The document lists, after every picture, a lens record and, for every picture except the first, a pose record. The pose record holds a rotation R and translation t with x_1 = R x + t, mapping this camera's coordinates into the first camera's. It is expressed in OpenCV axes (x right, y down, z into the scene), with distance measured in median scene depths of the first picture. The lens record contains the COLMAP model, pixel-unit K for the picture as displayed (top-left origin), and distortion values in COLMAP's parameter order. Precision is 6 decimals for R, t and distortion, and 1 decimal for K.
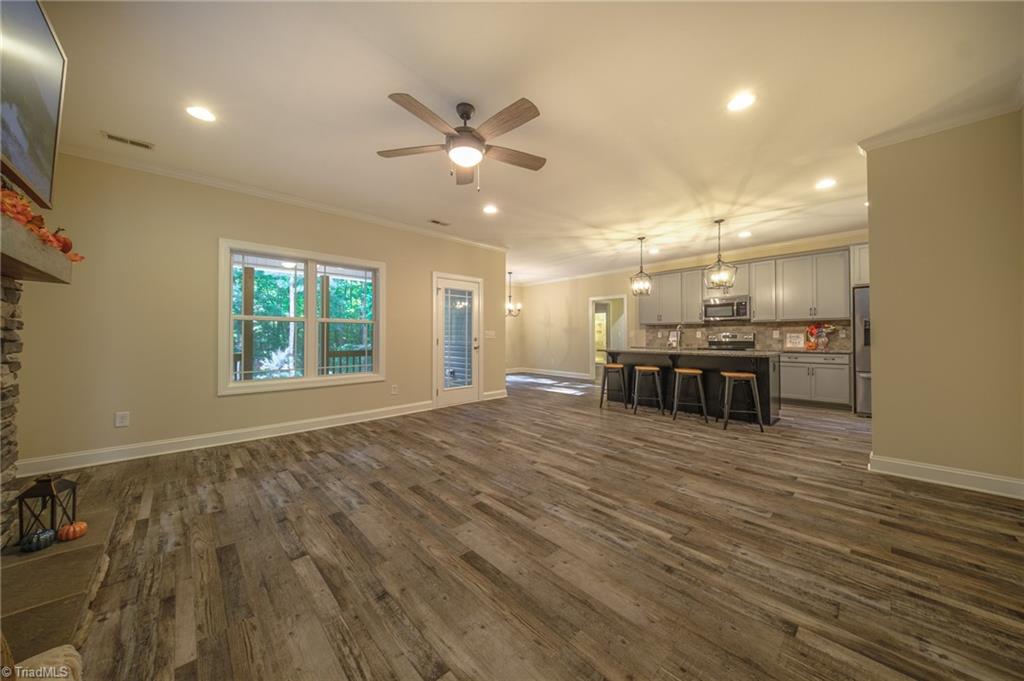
lens RADIAL K [[349.3, 0, 515.6], [0, 349.3, 330.2], [0, 0, 1]] dist [0.001486, -0.000157]
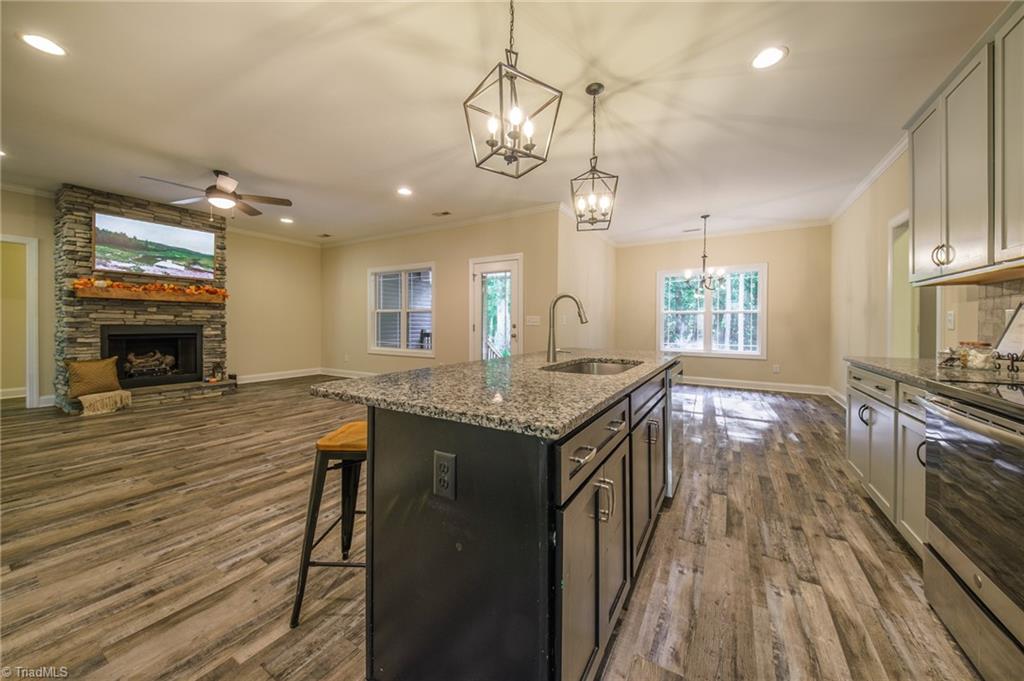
lens RADIAL K [[356.1, 0, 513.5], [0, 356.1, 328.6], [0, 0, 1]] dist [-0.000149, -0.005470]
pose [[0.275963, 0.017972, -0.961000, 0.896363], [0.010691, 0.999706, 0.021766, 0.015643], [0.961109, -0.016281, 0.275689, 0.935273]]
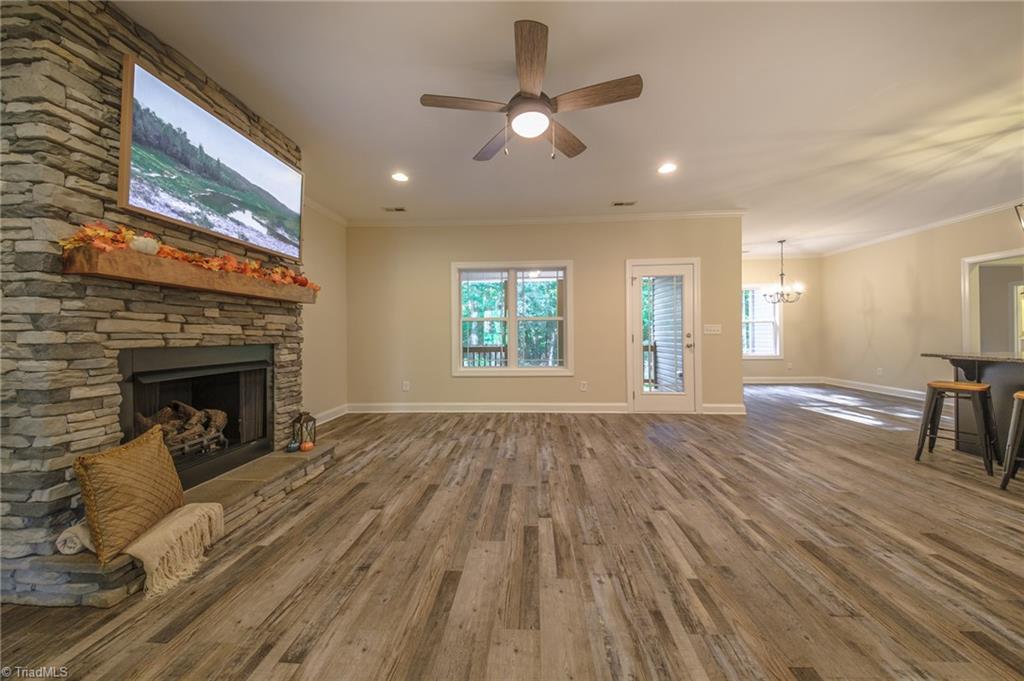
lens RADIAL K [[345.6, 0, 513.0], [0, 345.6, 335.8], [0, 0, 1]] dist [0.023912, -0.012440]
pose [[0.681432, -0.001925, -0.731879, 0.238262], [0.023227, 0.999550, 0.018997, 0.003045], [0.731513, -0.029944, 0.681170, 0.191799]]
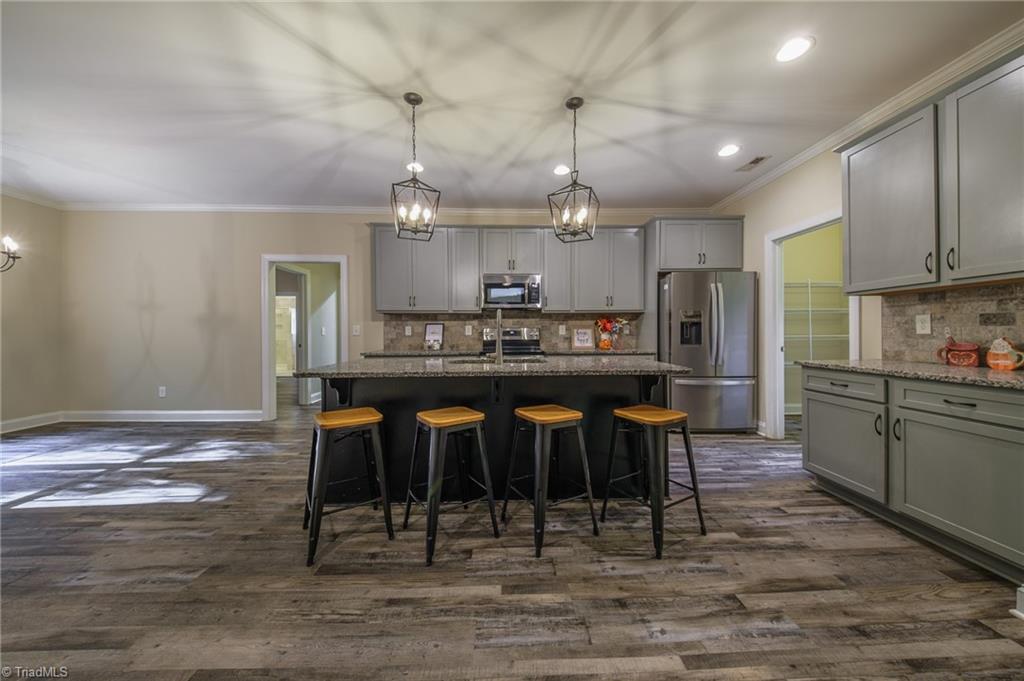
lens RADIAL K [[345.6, 0, 513.0], [0, 345.6, 335.8], [0, 0, 1]] dist [0.023912, -0.012440]
pose [[0.672658, -0.004114, 0.739942, 0.152493], [-0.010713, 0.999826, 0.015297, 0.017650], [-0.739876, -0.018217, 0.672497, 0.740080]]
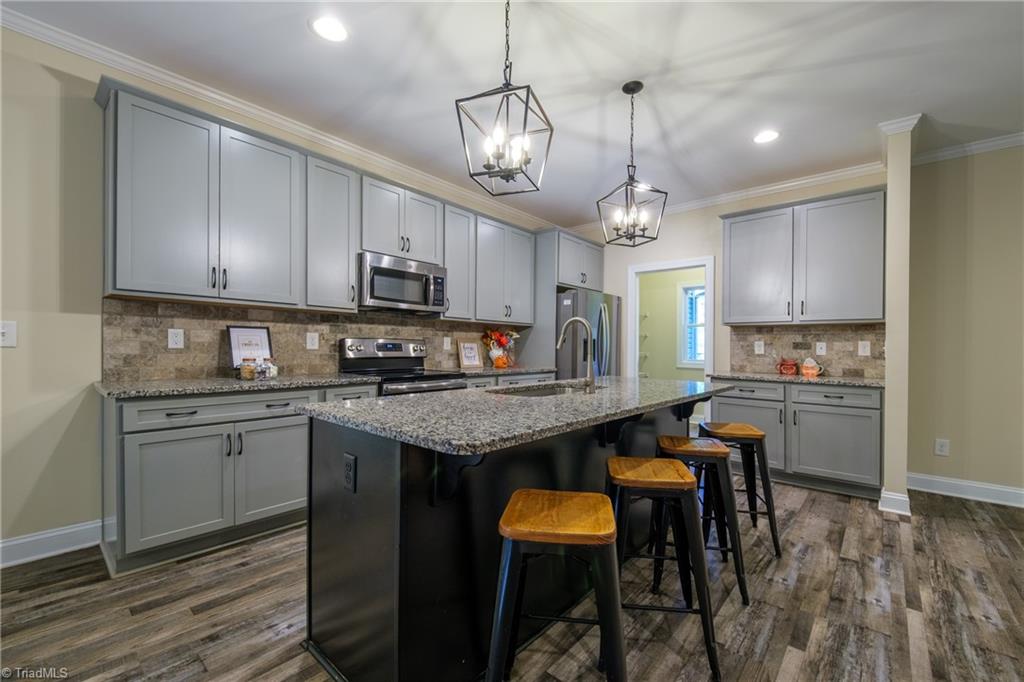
lens RADIAL K [[423.1, 0, 531.5], [0, 423.1, 349.3], [0, 0, 1]] dist [0.035224, -0.016734]
pose [[-0.120994, -0.002659, 0.992650, 0.065126], [-0.030324, 0.999540, -0.001019, 0.022092], [-0.992190, -0.030225, -0.121019, 1.213401]]
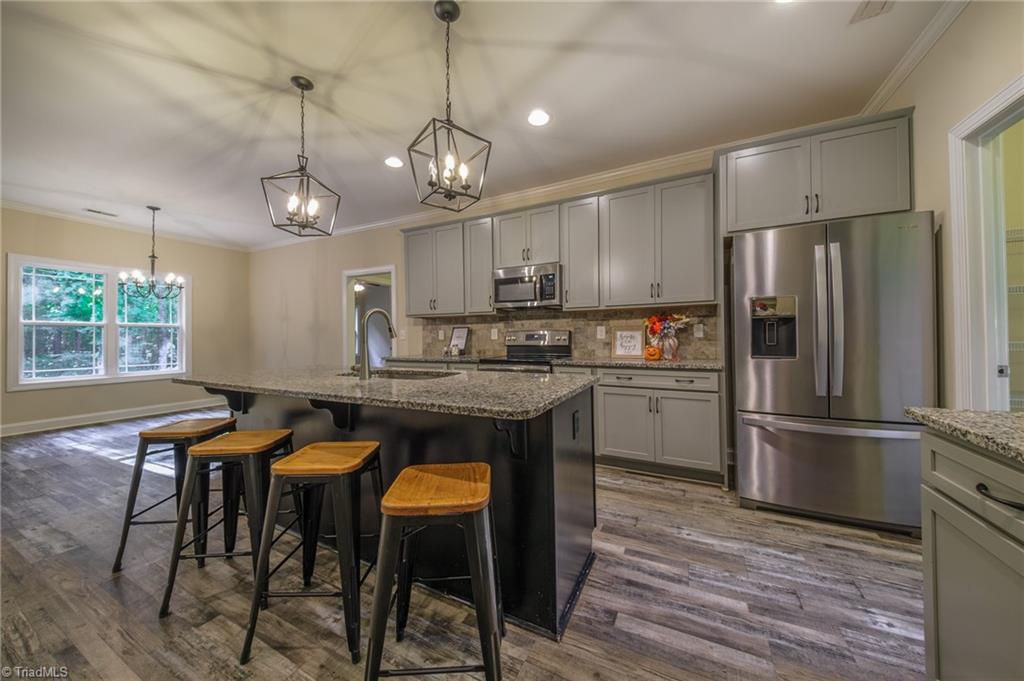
lens RADIAL K [[345.6, 0, 513.0], [0, 345.6, 335.8], [0, 0, 1]] dist [0.023912, -0.012440]
pose [[0.941409, -0.004602, 0.337236, 0.535219], [0.000630, 0.999929, 0.011886, 0.012692], [-0.337266, -0.010977, 0.941345, 0.659861]]
